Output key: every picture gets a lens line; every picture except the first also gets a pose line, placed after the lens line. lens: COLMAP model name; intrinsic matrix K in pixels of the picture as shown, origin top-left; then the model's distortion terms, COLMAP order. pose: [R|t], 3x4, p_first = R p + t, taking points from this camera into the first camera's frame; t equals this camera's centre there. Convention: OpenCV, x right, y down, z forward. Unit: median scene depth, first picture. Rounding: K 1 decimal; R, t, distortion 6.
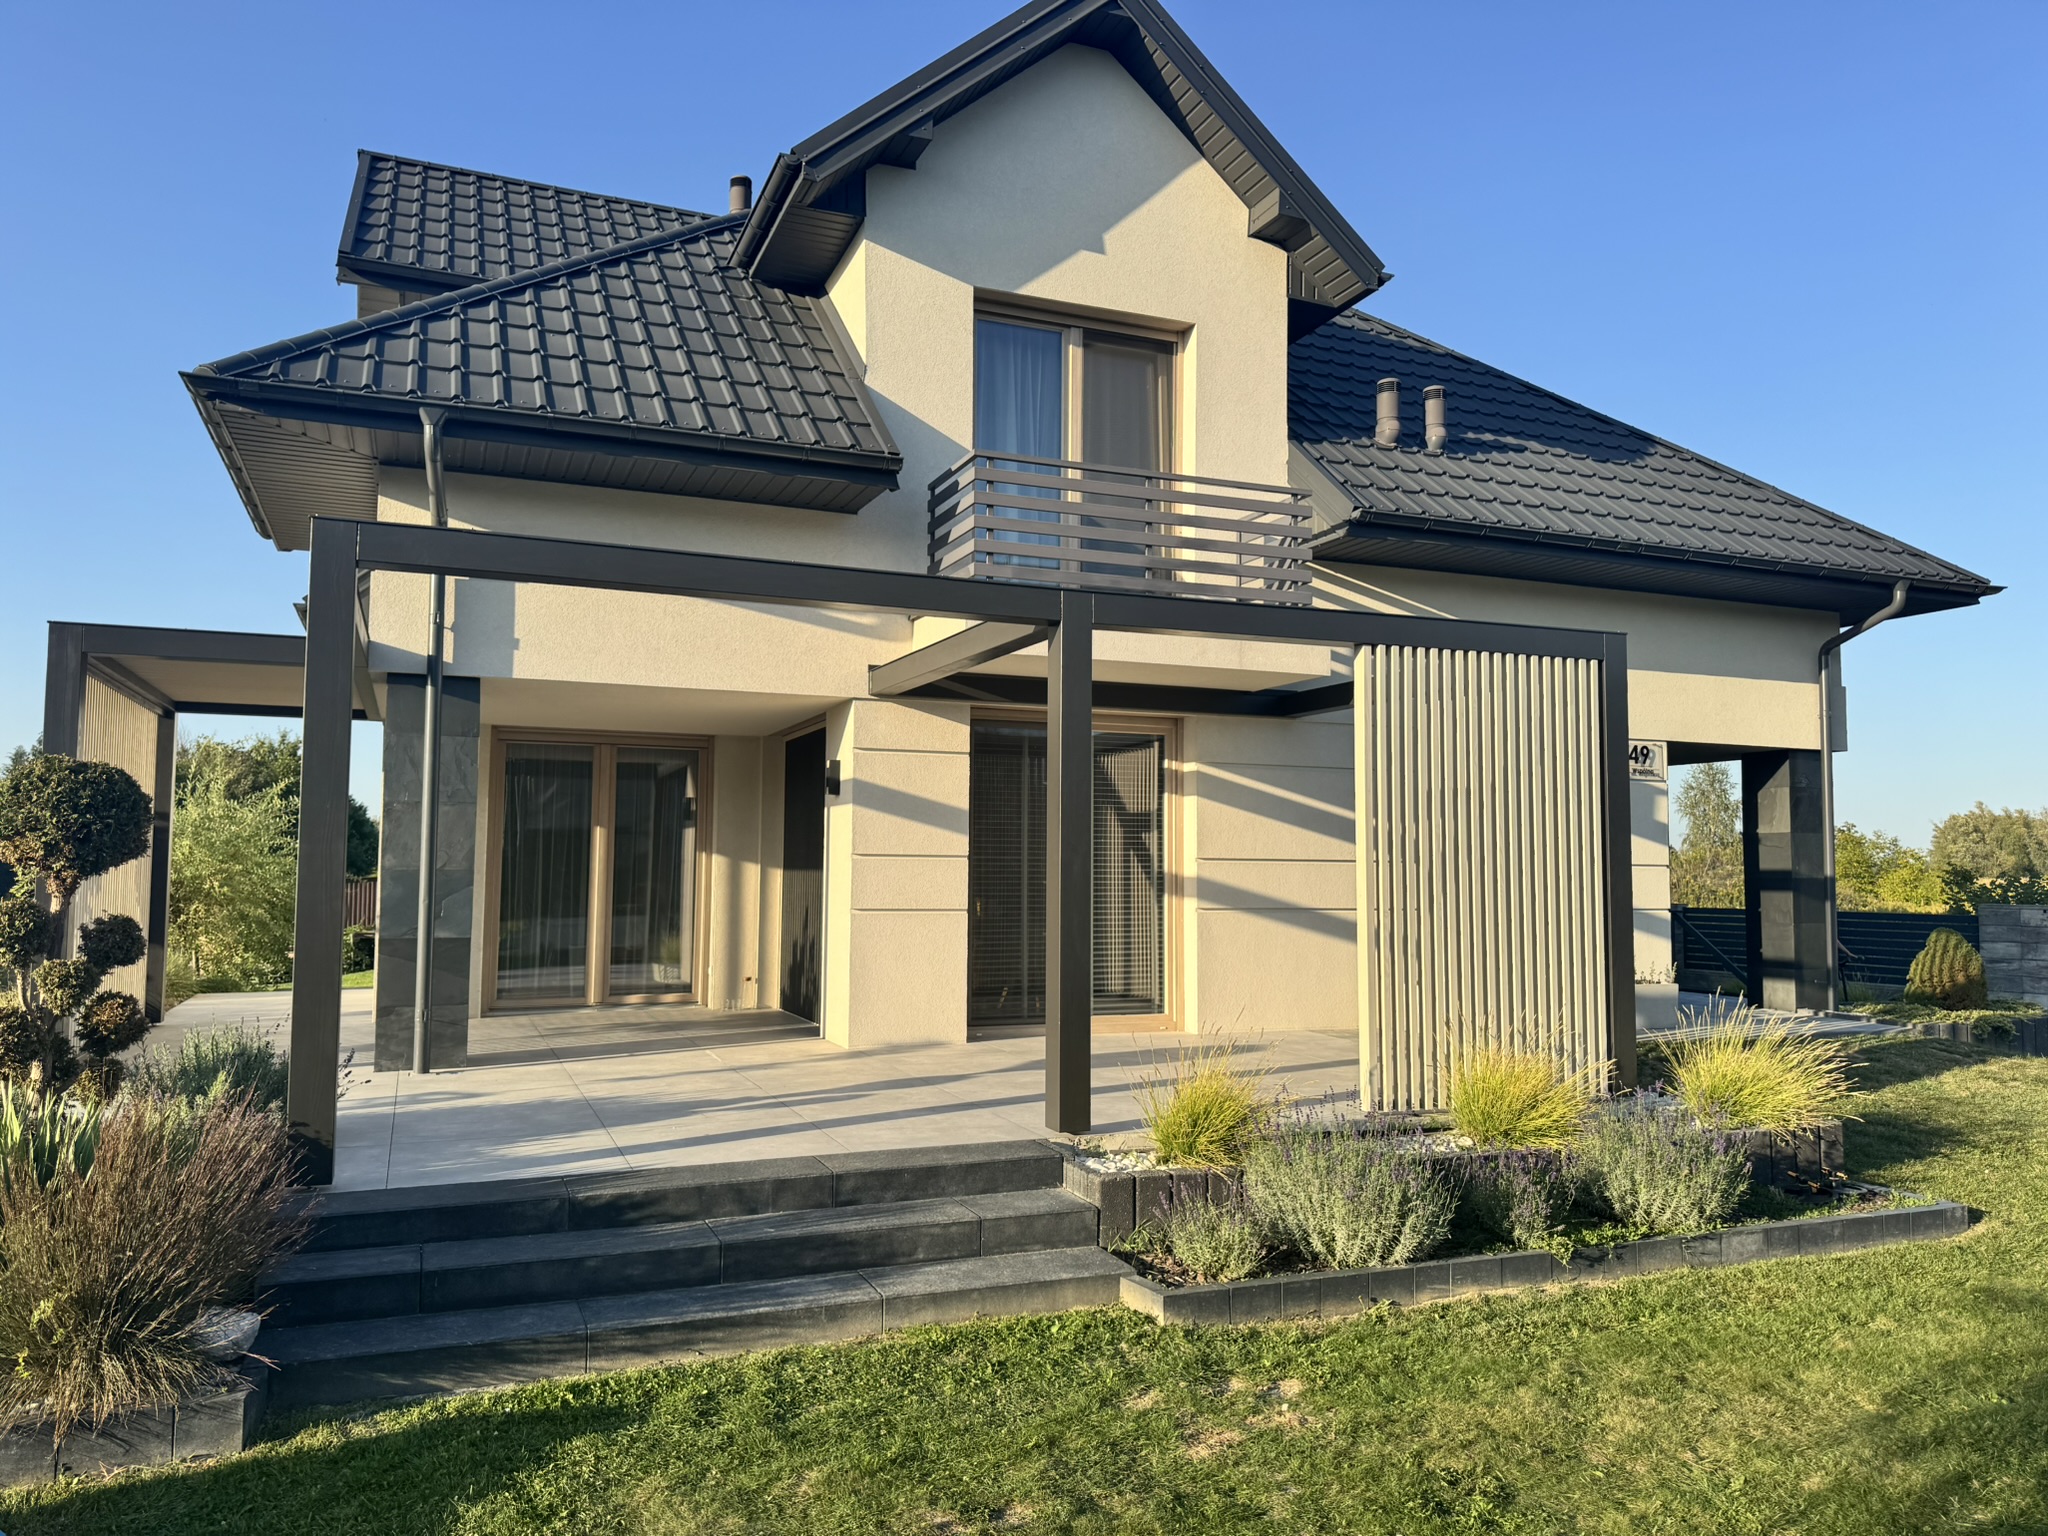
lens RADIAL K [[1438.7, 0, 1024.0], [0, 1438.7, 768.0], [0, 0, 1]] dist [0.063143, -0.084016]
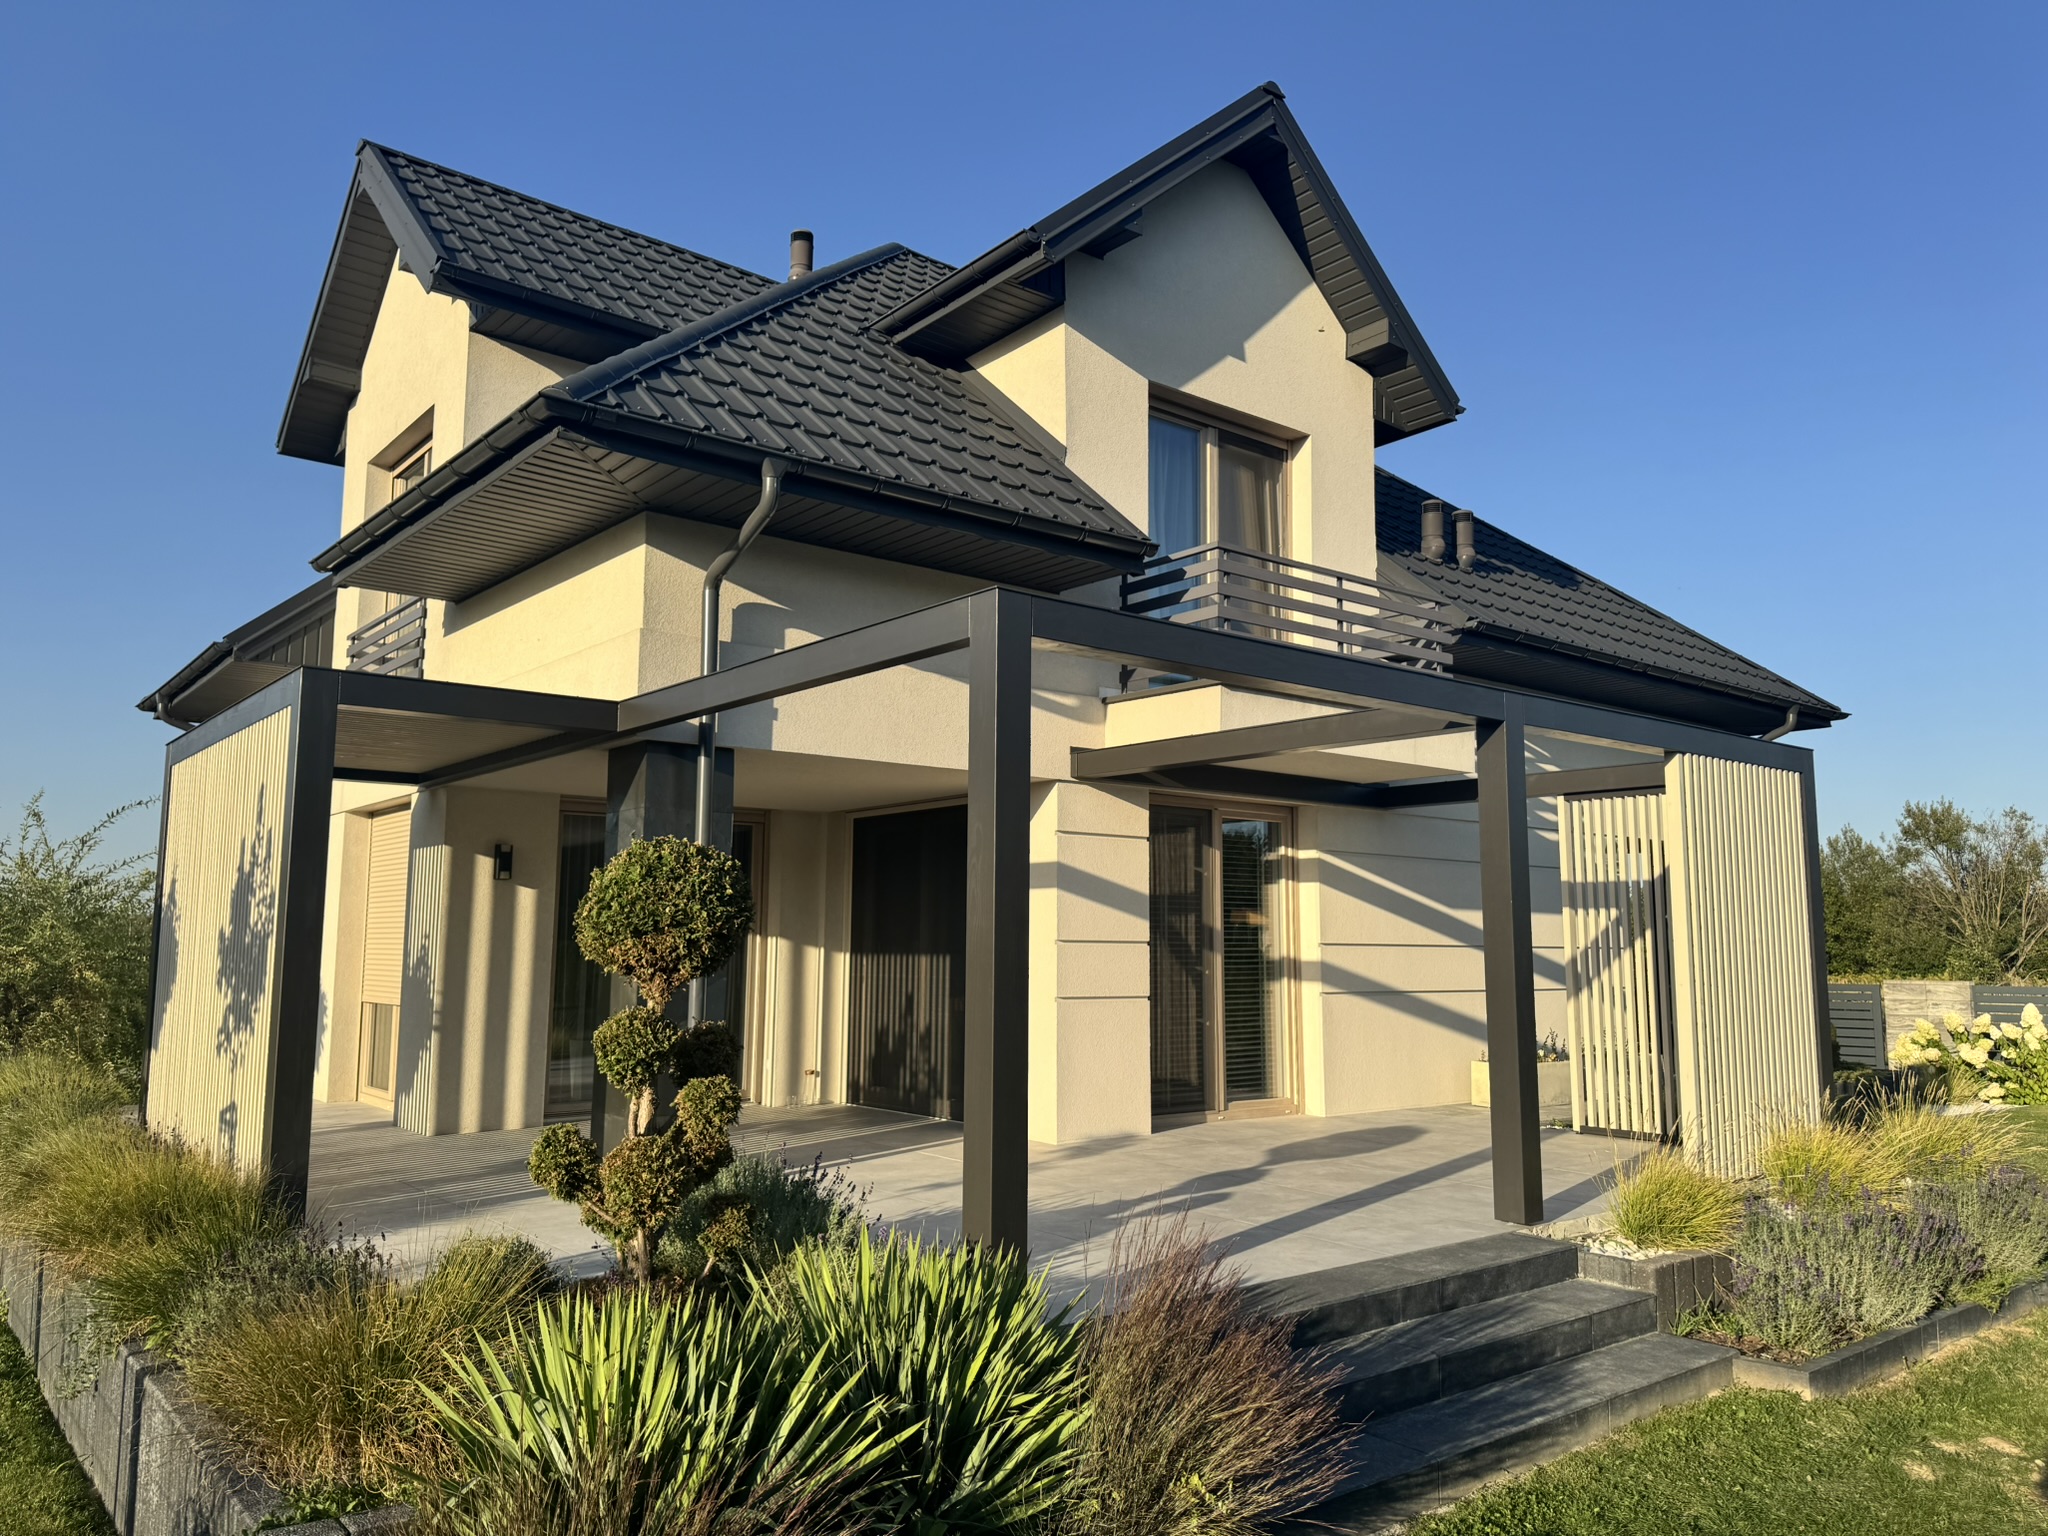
lens RADIAL K [[1438.7, 0, 1024.0], [0, 1438.7, 768.0], [0, 0, 1]] dist [0.063143, -0.084016]
pose [[0.954573, 0.033230, 0.296119, -0.397812], [-0.019205, 0.998557, -0.050147, -0.007146], [-0.297359, 0.042181, 0.953834, 0.066832]]
